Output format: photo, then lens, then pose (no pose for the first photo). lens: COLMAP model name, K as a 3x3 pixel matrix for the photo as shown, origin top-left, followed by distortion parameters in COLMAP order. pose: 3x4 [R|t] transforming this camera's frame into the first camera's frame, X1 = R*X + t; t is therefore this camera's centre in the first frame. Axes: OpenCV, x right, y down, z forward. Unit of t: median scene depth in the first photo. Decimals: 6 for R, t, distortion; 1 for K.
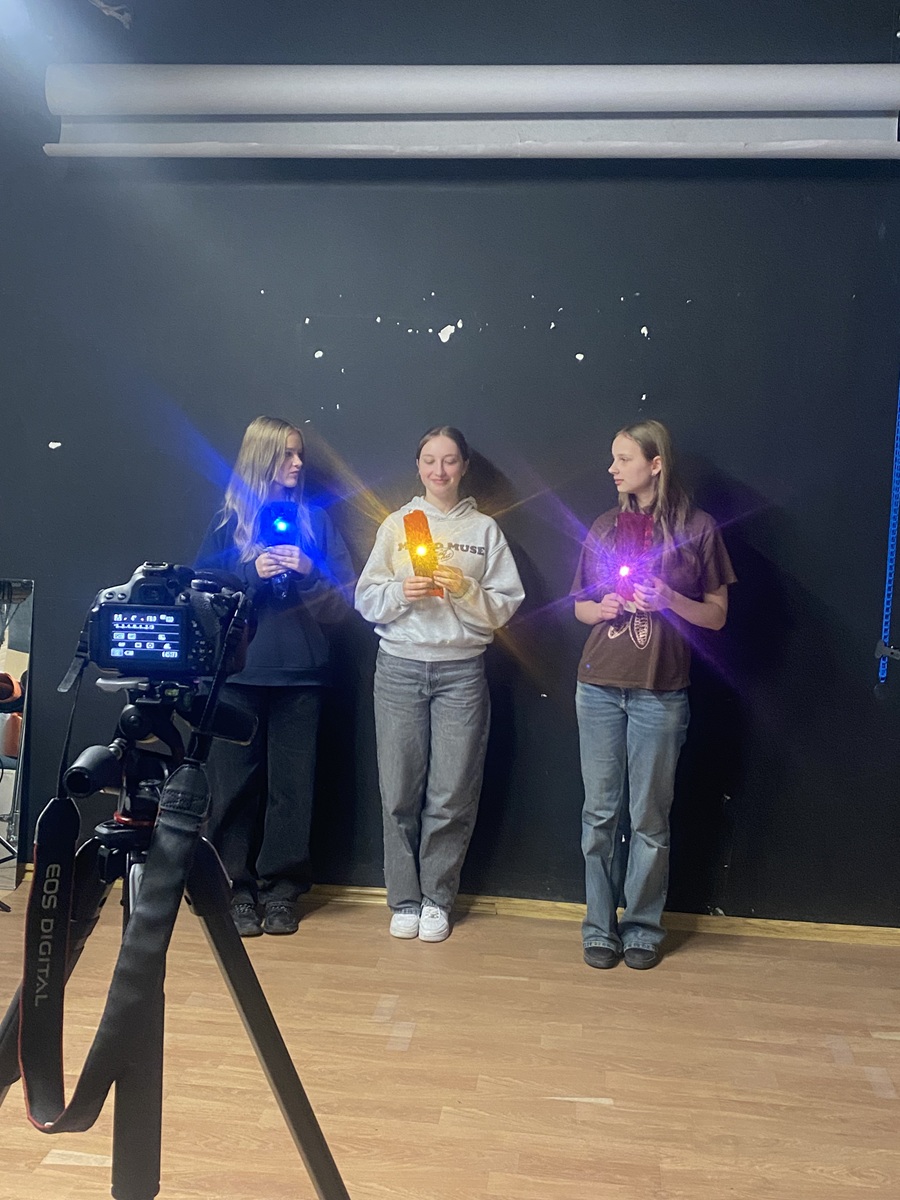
lens RADIAL K [[1400.9, 0, 449.7], [0, 1400.9, 599.1], [0, 0, 1]] dist [-0.010225, 0.000000]
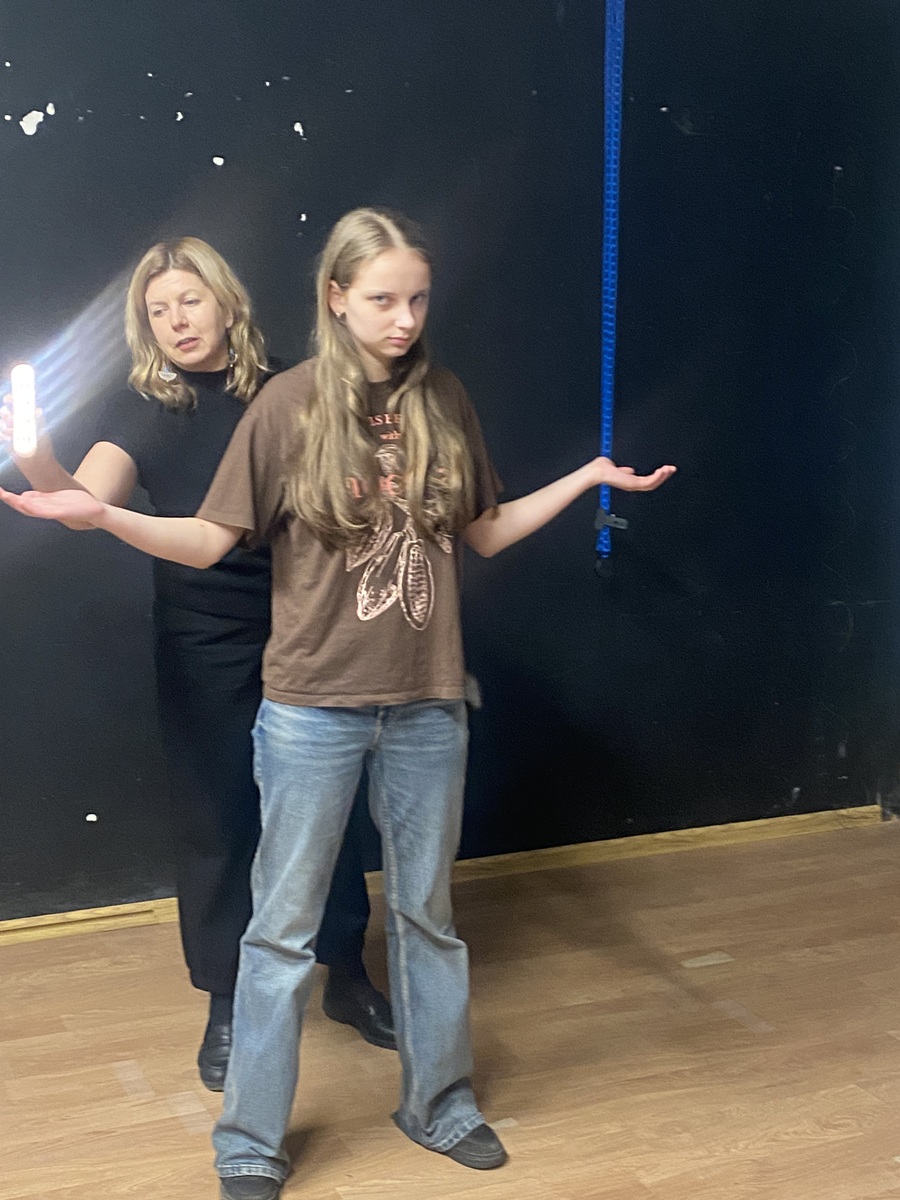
lens RADIAL K [[1642.3, 0, 449.1], [0, 1642.3, 601.5], [0, 0, 1]] dist [0.130709, 0.000000]
pose [[0.973677, -0.071257, 0.216510, 0.002771], [0.053680, 0.994847, 0.086014, -0.007737], [-0.221523, -0.072127, 0.972484, 0.100382]]
